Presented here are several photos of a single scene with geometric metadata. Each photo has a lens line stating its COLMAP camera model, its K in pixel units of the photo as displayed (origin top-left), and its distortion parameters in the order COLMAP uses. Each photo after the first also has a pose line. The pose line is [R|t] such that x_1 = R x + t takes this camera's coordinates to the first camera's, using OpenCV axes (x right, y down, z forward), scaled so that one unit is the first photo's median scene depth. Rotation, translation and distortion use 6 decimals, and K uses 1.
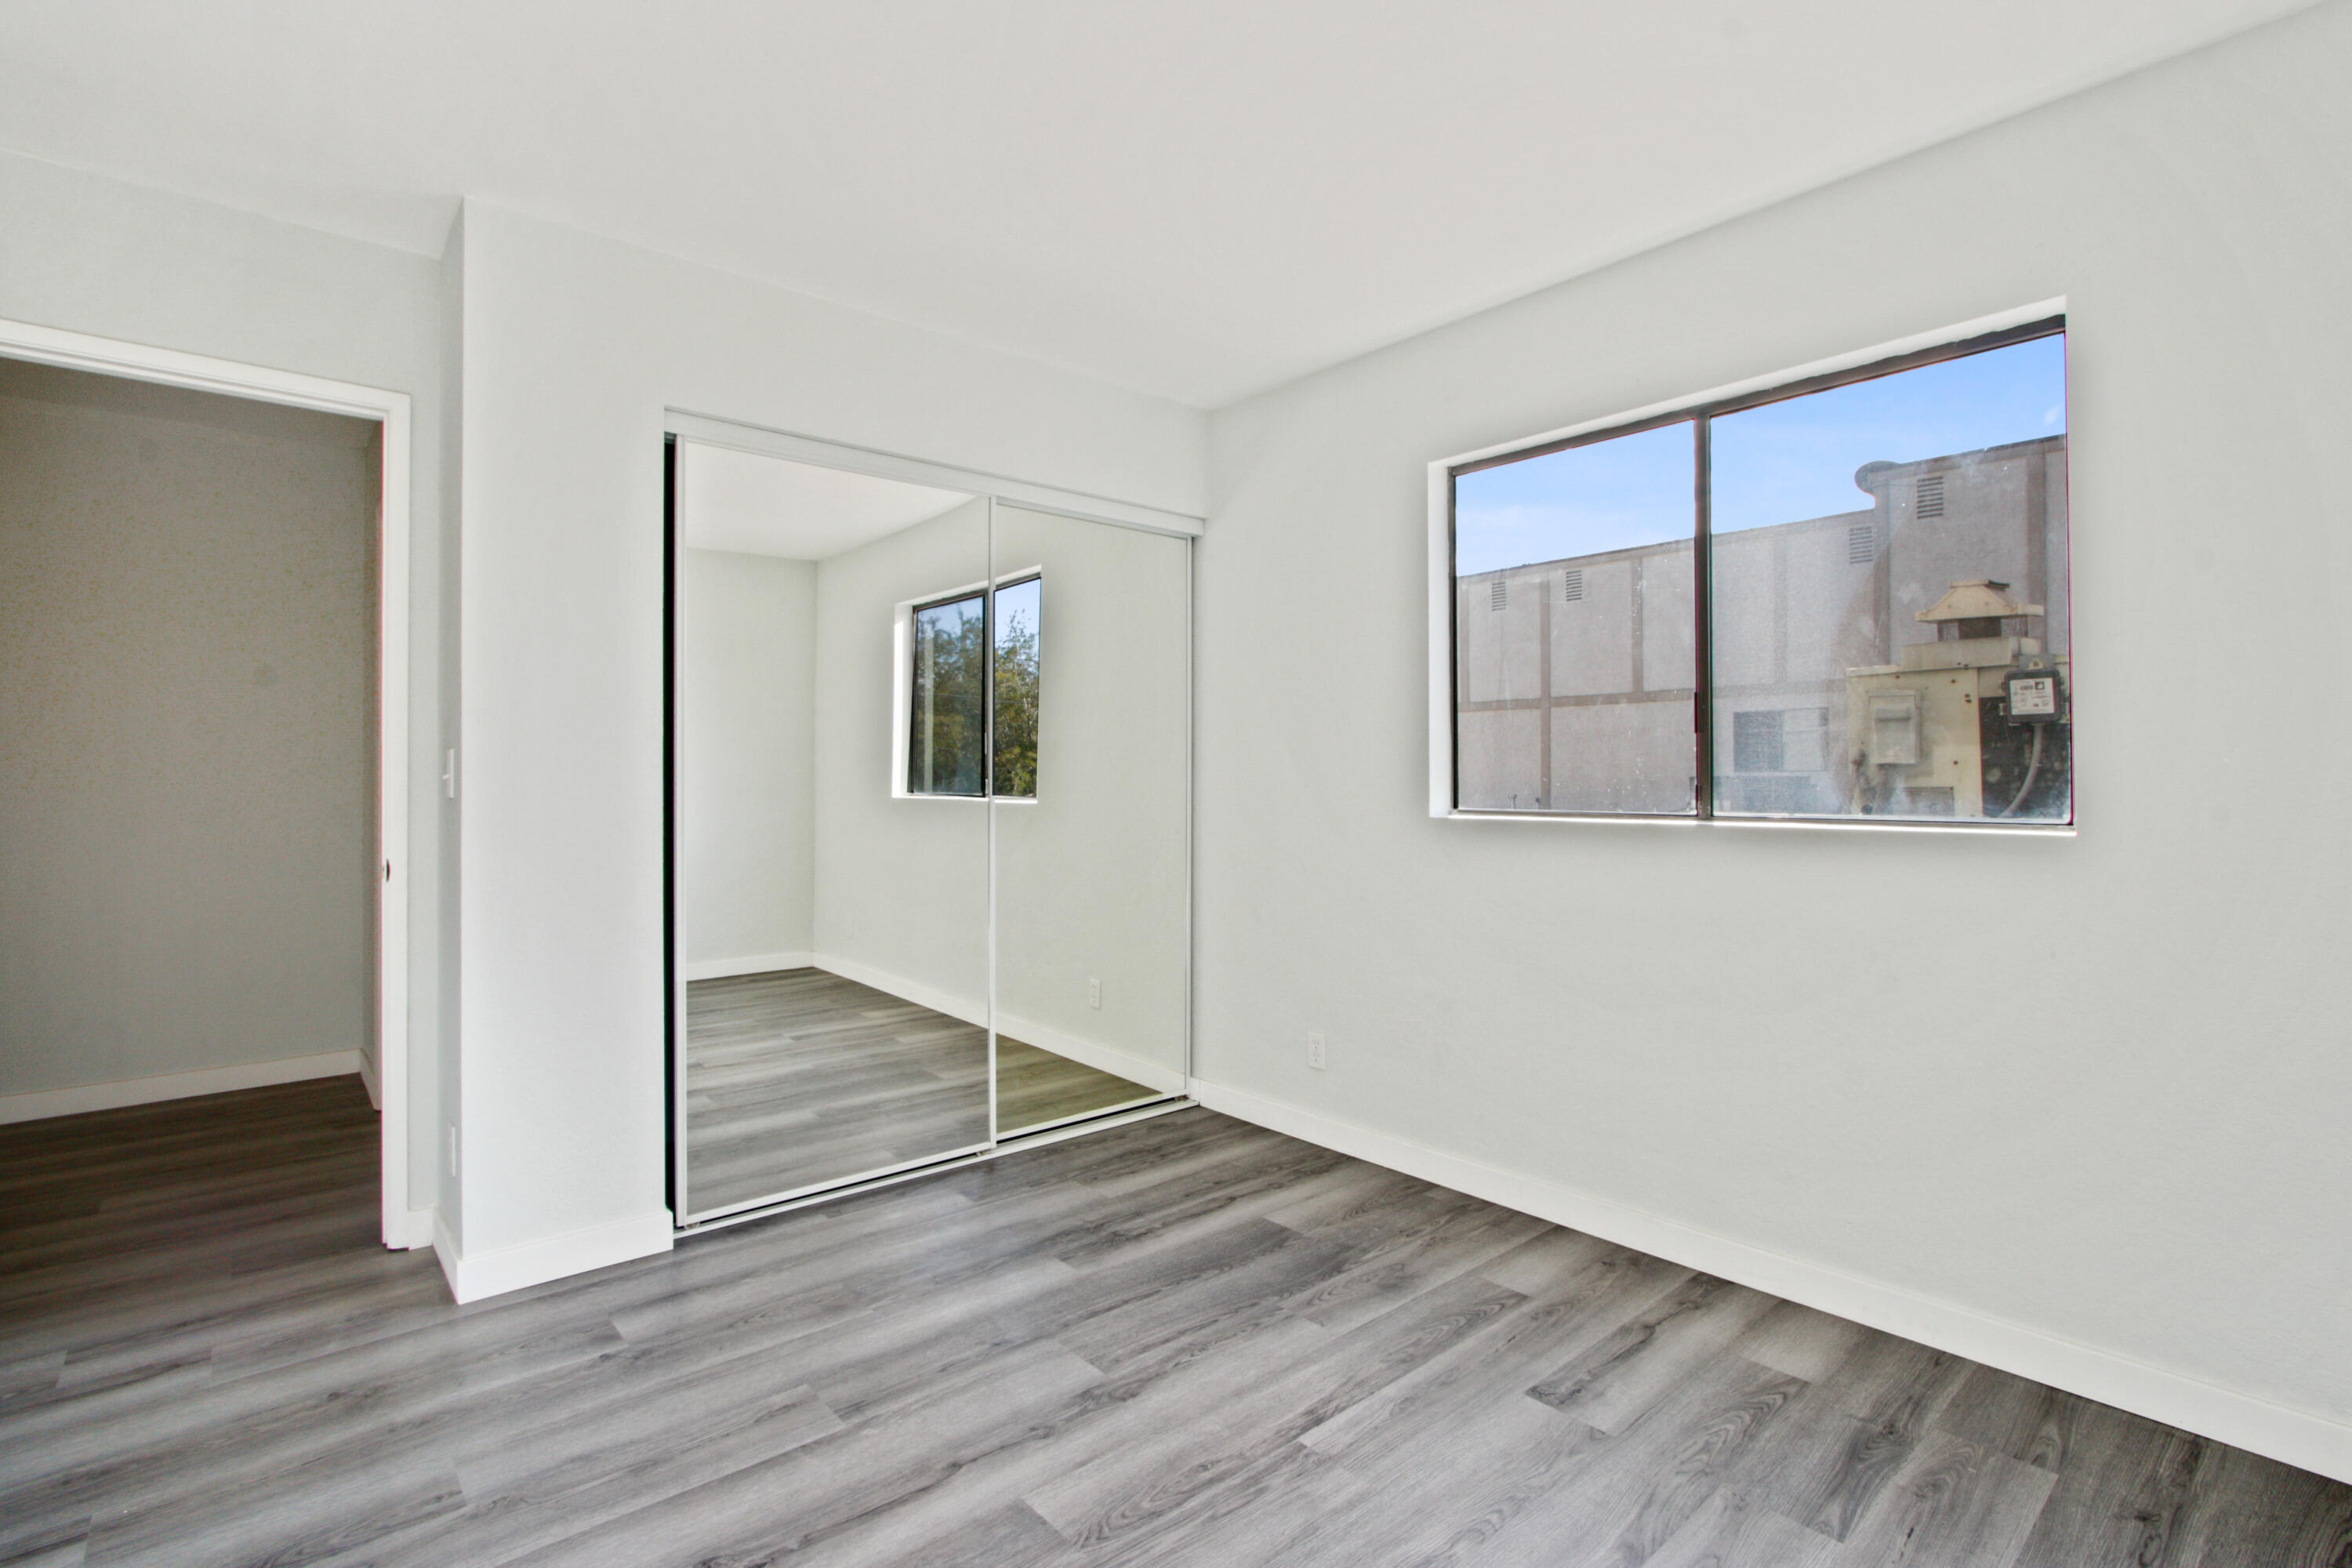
lens RADIAL K [[1078.4, 0, 1177.6], [0, 1078.4, 790.4], [0, 0, 1]] dist [-0.015551, 0.001866]
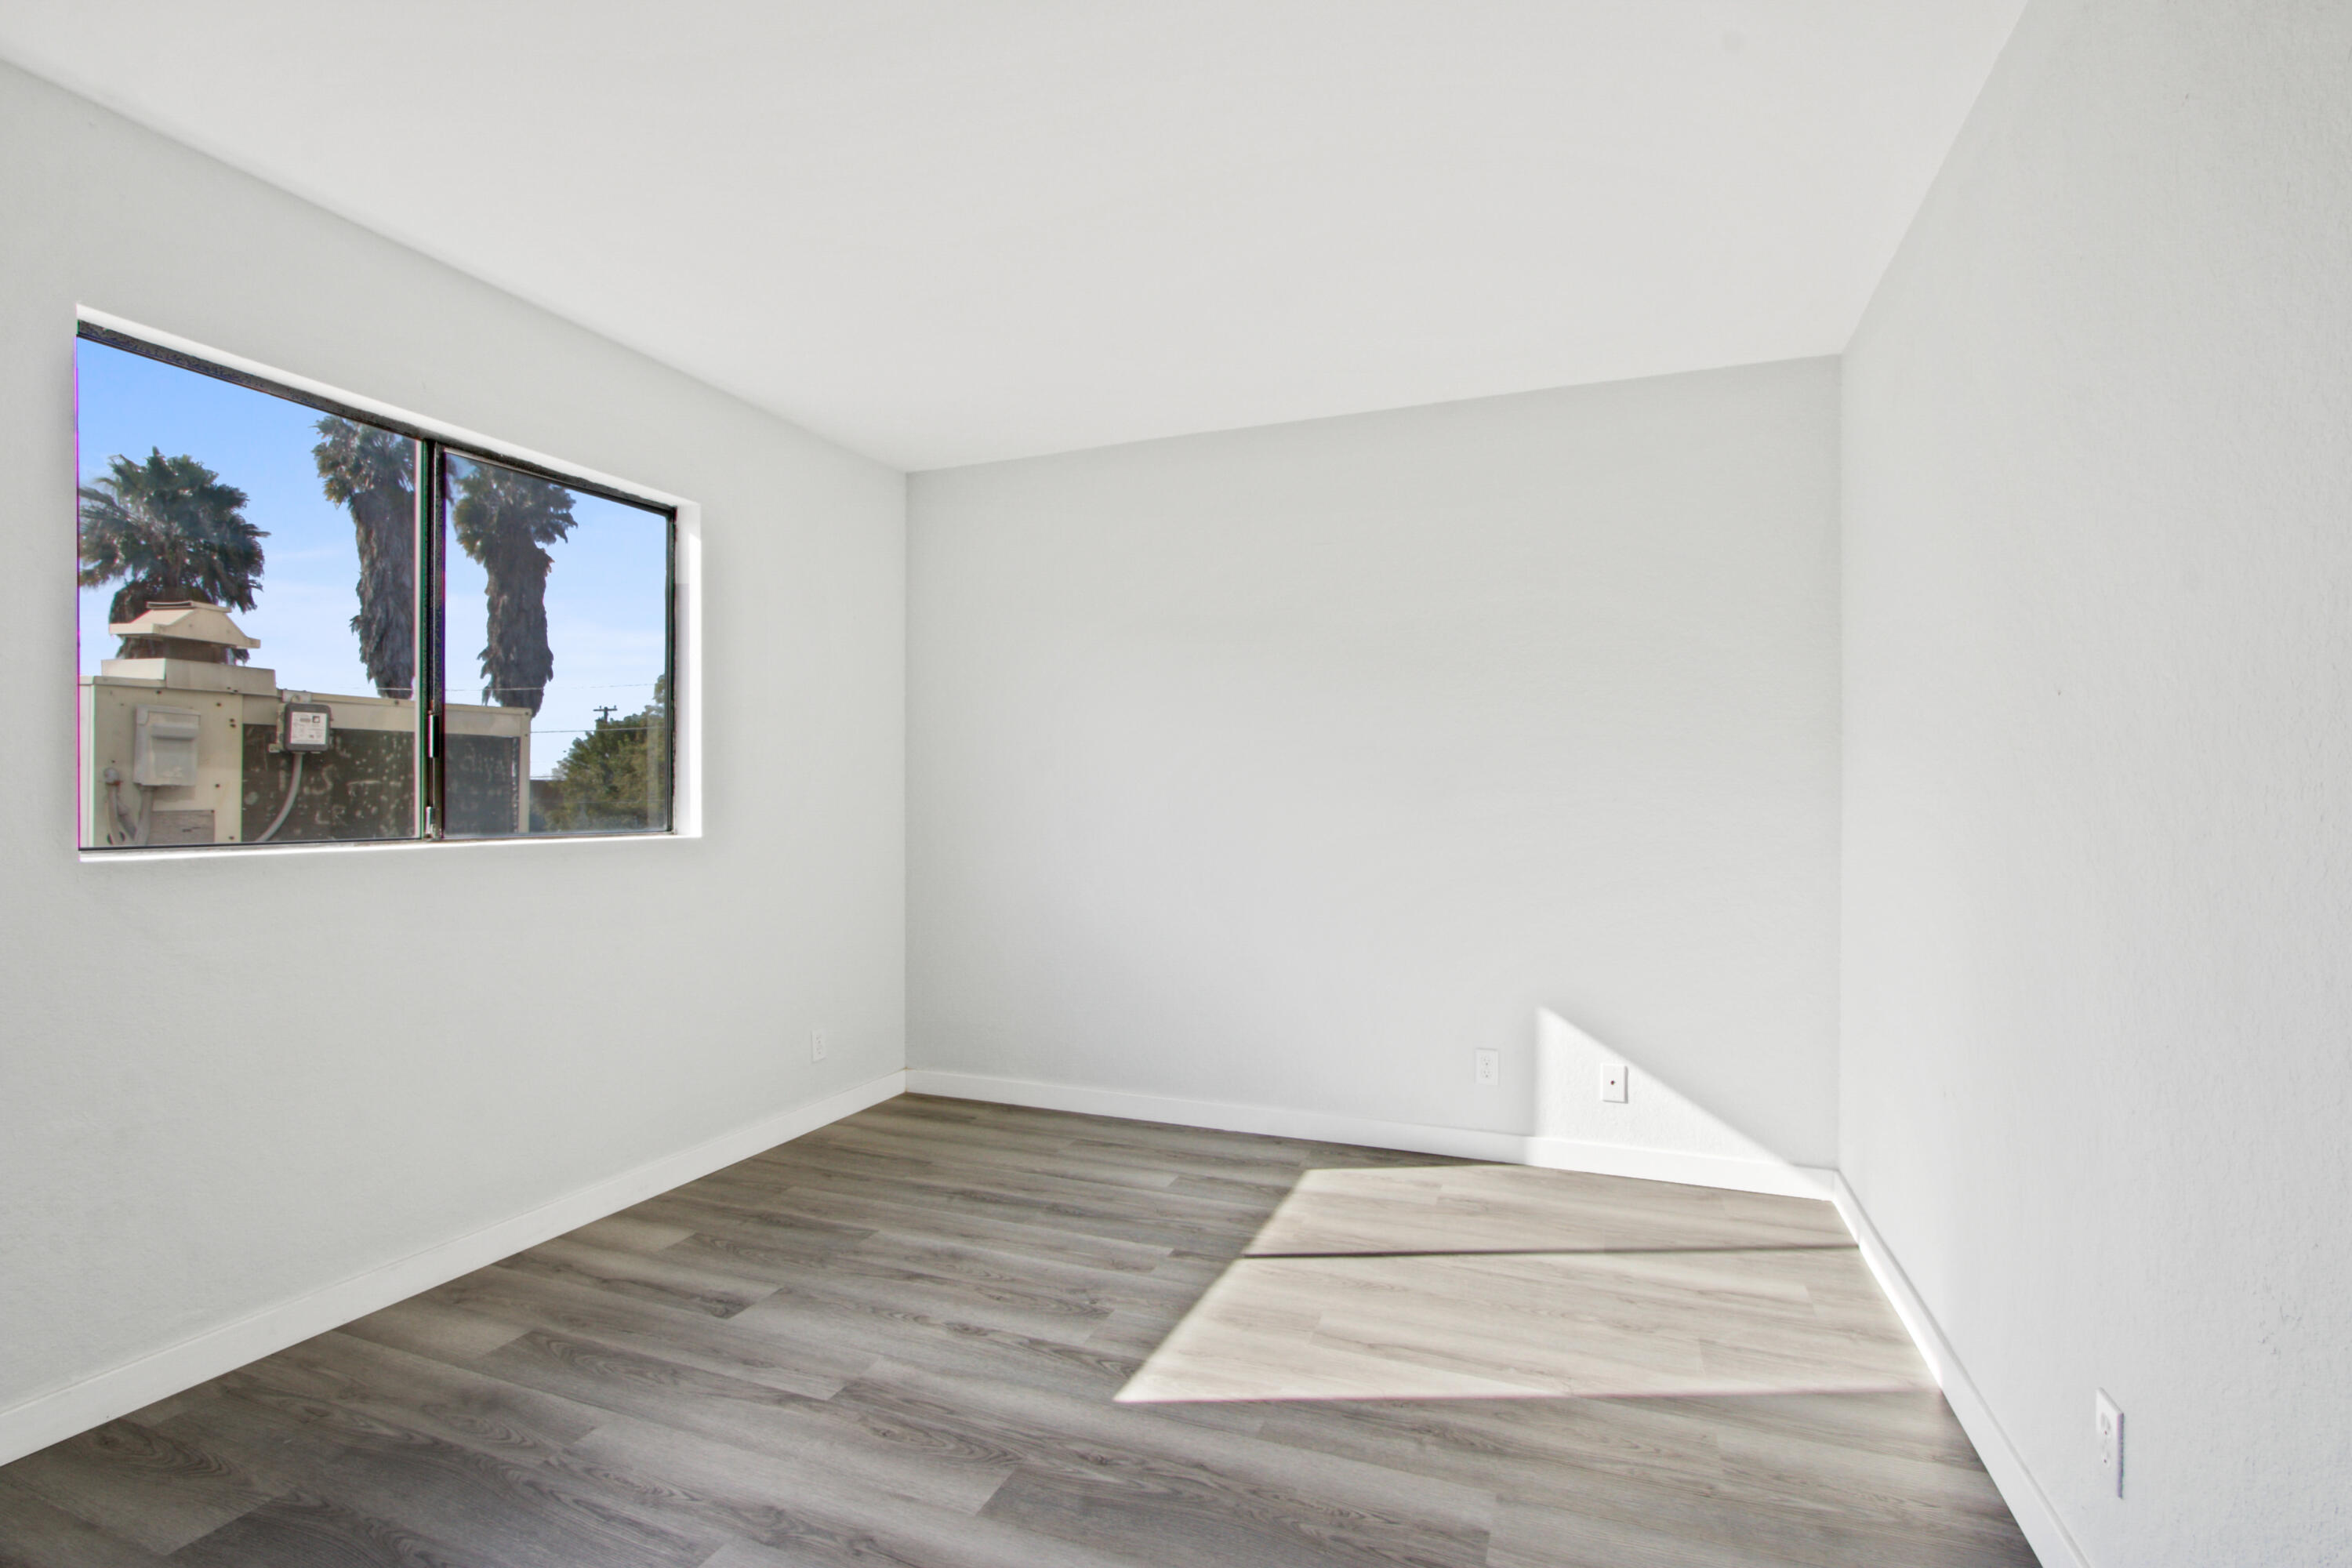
lens RADIAL K [[1078.4, 0, 1177.6], [0, 1078.4, 790.4], [0, 0, 1]] dist [-0.015551, 0.001866]
pose [[-0.450827, 0.011009, 0.892543, -0.838042], [0.014199, 0.999886, -0.005161, -0.005182], [-0.892498, 0.010346, -0.450932, 0.946341]]
